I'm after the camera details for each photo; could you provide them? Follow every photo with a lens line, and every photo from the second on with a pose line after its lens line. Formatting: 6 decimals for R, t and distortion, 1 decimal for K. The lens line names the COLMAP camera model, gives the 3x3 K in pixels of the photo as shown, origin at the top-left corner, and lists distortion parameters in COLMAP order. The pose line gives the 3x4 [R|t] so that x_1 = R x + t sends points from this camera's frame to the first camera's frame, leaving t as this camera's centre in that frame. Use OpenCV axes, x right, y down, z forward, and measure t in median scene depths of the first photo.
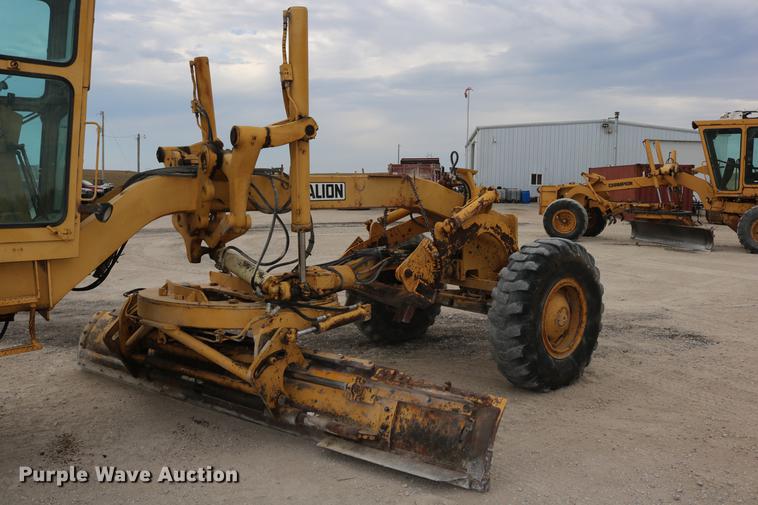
lens RADIAL K [[633.0, 0, 379.0], [0, 633.0, 252.5], [0, 0, 1]] dist [-0.152706, 0.127906]
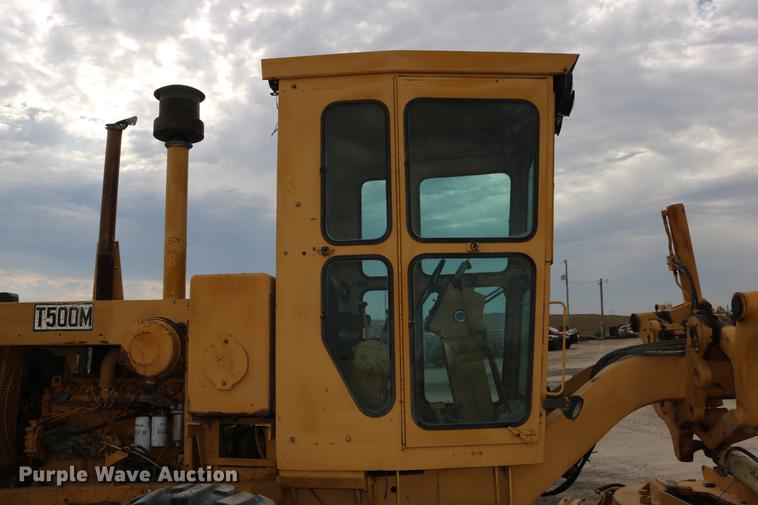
lens RADIAL K [[633.0, 0, 379.0], [0, 633.0, 252.5], [0, 0, 1]] dist [-0.152706, 0.127906]
pose [[0.756870, -0.110103, -0.644224, -0.066008], [-0.038665, 0.976438, -0.212308, -0.064115], [0.652420, 0.185598, 0.734780, 0.141076]]
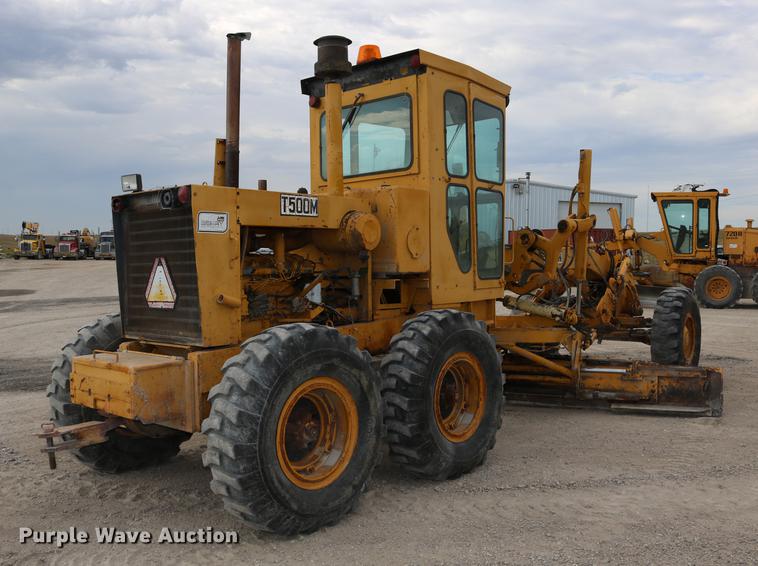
lens RADIAL K [[784.3, 0, 379.0], [0, 784.3, 283.0], [0, 0, 1]] dist [-0.188552, 0.276641]
pose [[0.968760, -0.013727, 0.247618, -1.009990], [0.029127, 0.997855, -0.058634, 0.062304], [-0.246282, 0.064015, 0.967082, -0.731998]]
